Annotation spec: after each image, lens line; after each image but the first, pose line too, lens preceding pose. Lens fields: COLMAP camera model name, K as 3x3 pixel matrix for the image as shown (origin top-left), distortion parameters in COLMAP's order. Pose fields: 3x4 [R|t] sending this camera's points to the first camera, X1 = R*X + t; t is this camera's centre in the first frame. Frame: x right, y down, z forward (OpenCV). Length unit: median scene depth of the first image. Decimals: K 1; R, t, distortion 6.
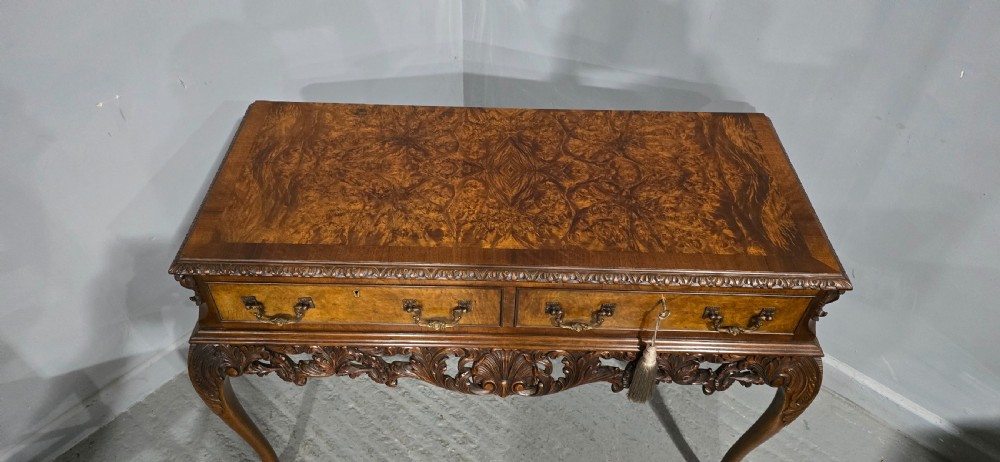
lens RADIAL K [[666.3, 0, 491.9], [0, 666.3, 238.1], [0, 0, 1]] dist [0.075297, -0.100103]
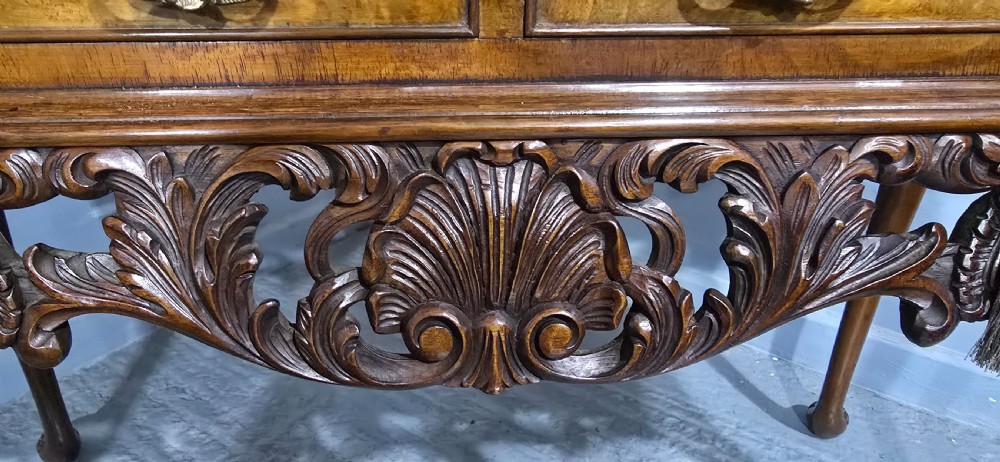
lens RADIAL K [[682.4, 0, 442.9], [0, 682.4, 229.9], [0, 0, 1]] dist [-0.004918, 0.000820]
pose [[0.998427, -0.045174, 0.033202, -0.008789], [0.053384, 0.946939, -0.316950, 0.276111], [-0.017123, 0.318224, 0.947861, 0.783734]]
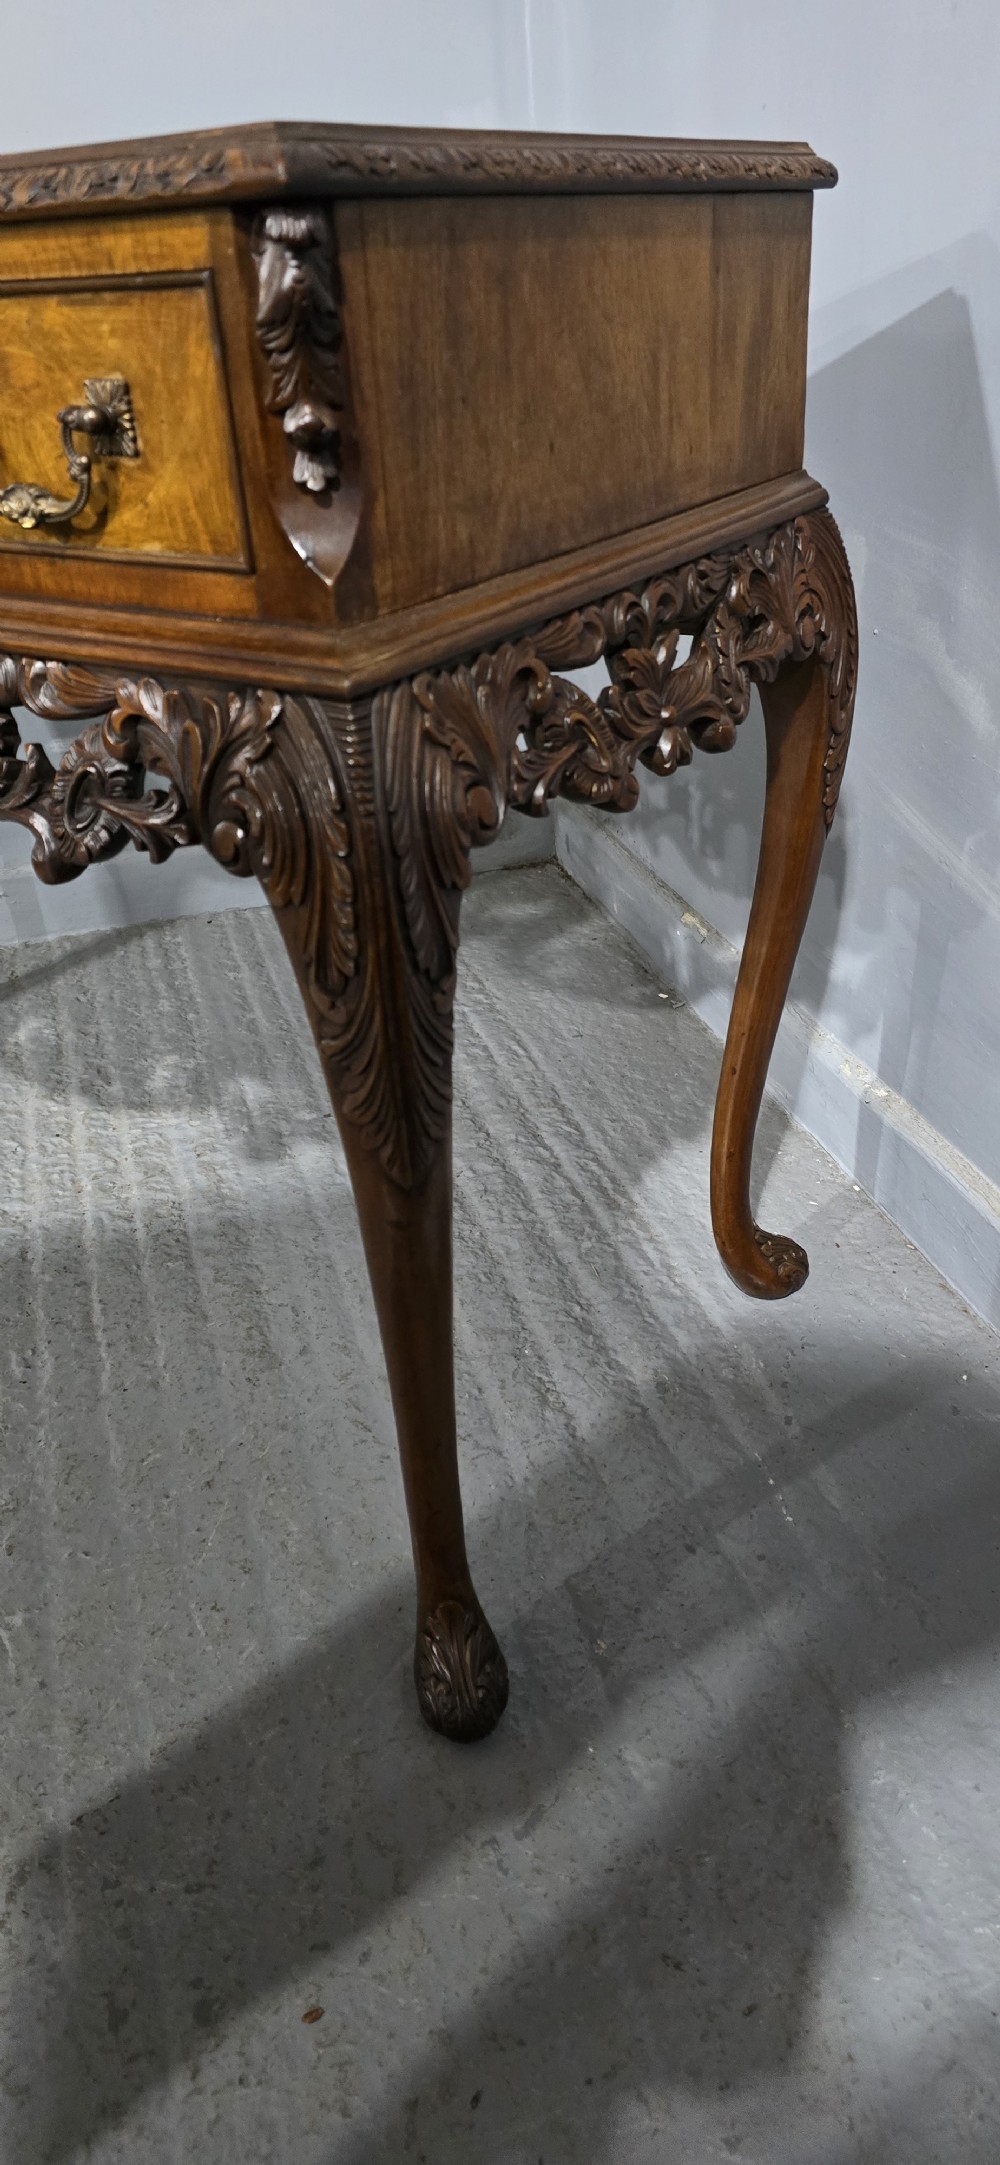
lens RADIAL K [[1446.9, 0, 500.0], [0, 1446.9, 1082.5], [0, 0, 1]] dist [0.069830, -0.086026]
pose [[0.835684, 0.209966, -0.507491, 0.803401], [-0.328574, 0.931565, -0.155643, 0.353215], [0.440082, 0.296817, 0.847483, 0.665850]]
